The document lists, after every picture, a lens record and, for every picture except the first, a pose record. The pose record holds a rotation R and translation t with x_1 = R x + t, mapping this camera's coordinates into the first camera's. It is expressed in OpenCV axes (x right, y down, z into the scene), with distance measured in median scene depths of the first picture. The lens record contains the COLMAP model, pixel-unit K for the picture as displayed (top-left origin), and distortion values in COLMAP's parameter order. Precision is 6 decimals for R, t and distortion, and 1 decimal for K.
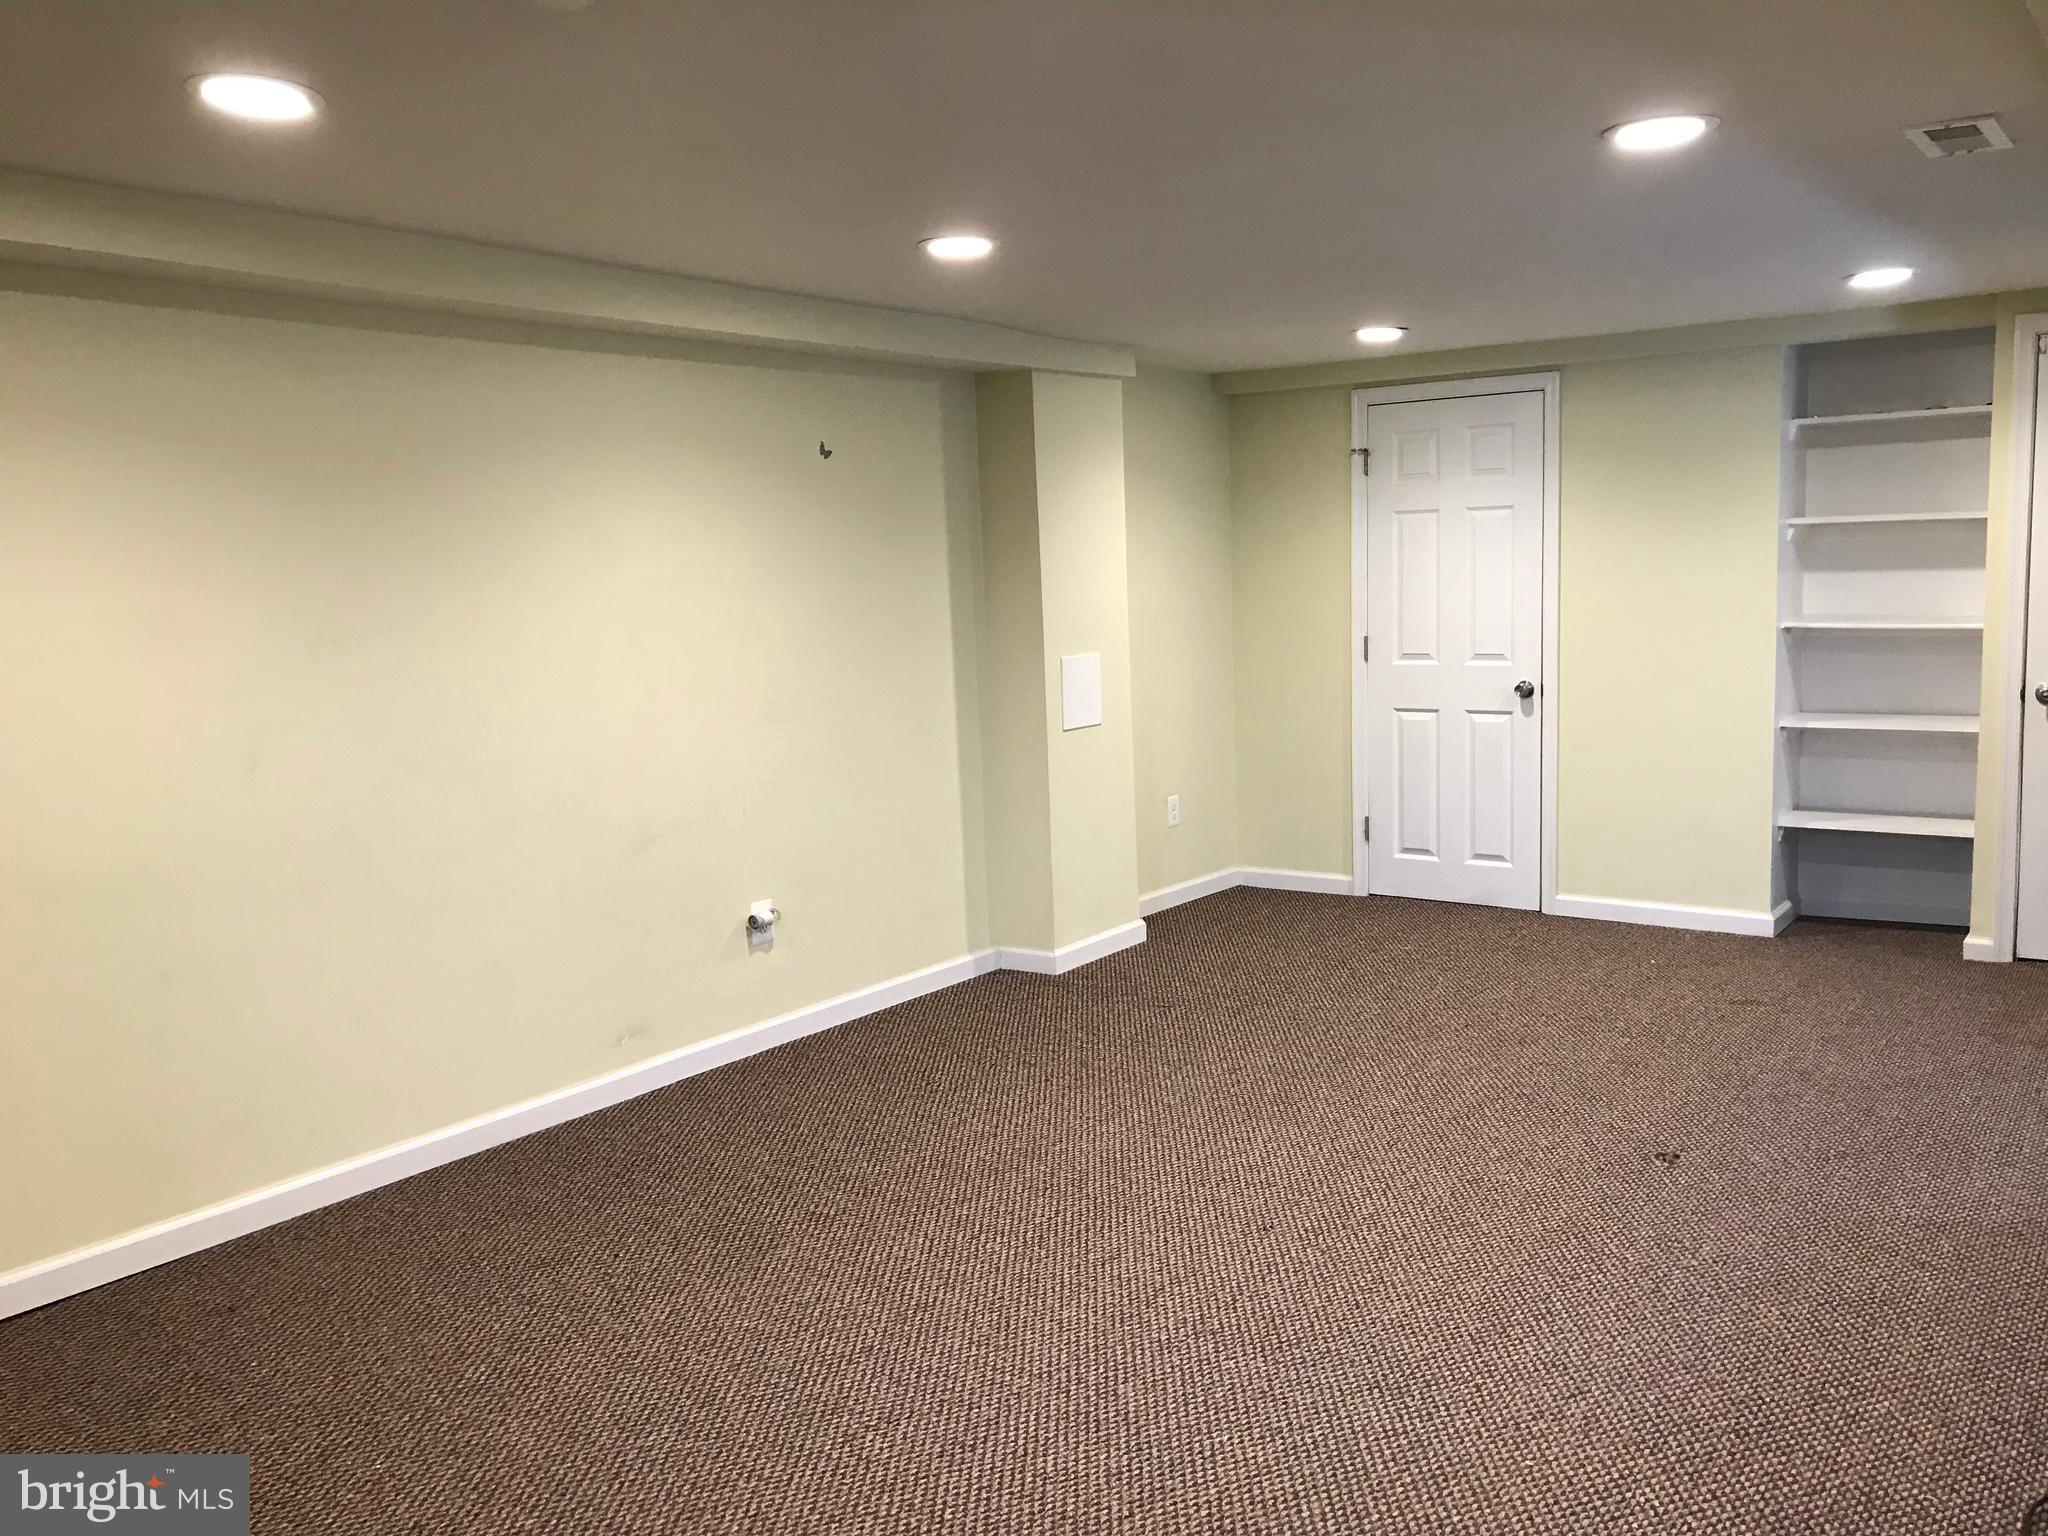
lens RADIAL K [[1707.4, 0, 1035.8], [0, 1707.4, 738.3], [0, 0, 1]] dist [0.010990, 0.035490]
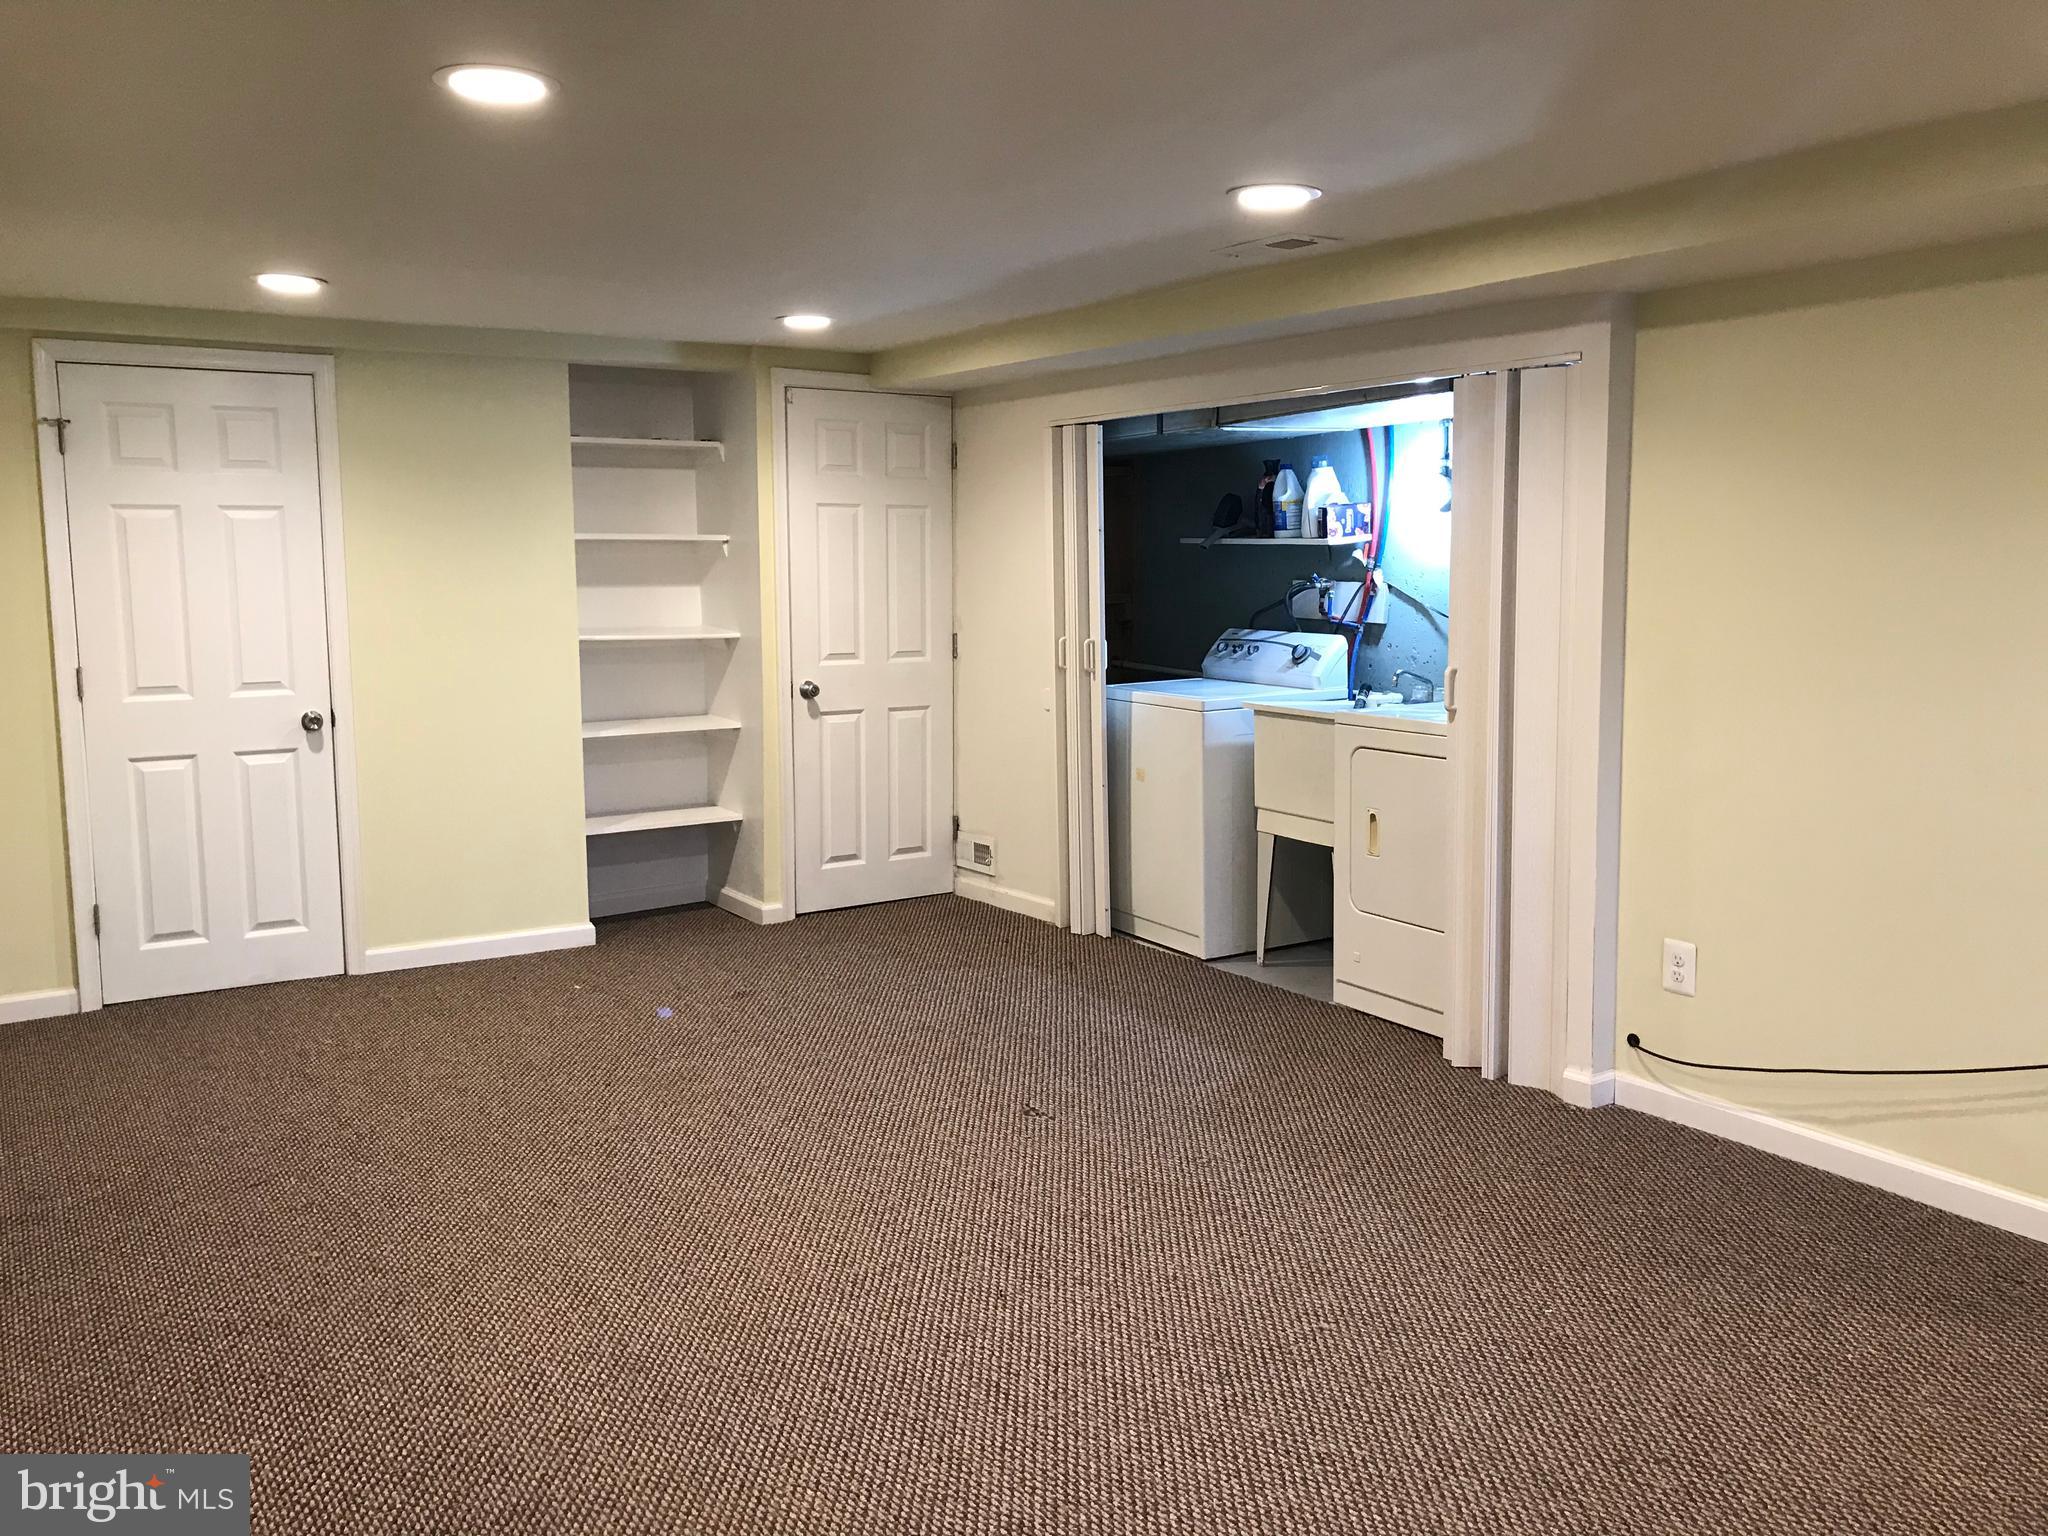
lens RADIAL K [[1707.4, 0, 1035.8], [0, 1707.4, 738.3], [0, 0, 1]] dist [0.010990, 0.035490]
pose [[0.375777, -0.076828, 0.923520, -0.377236], [0.089484, 0.994909, 0.046356, -0.027719], [-0.922380, 0.065221, 0.380739, 0.341797]]
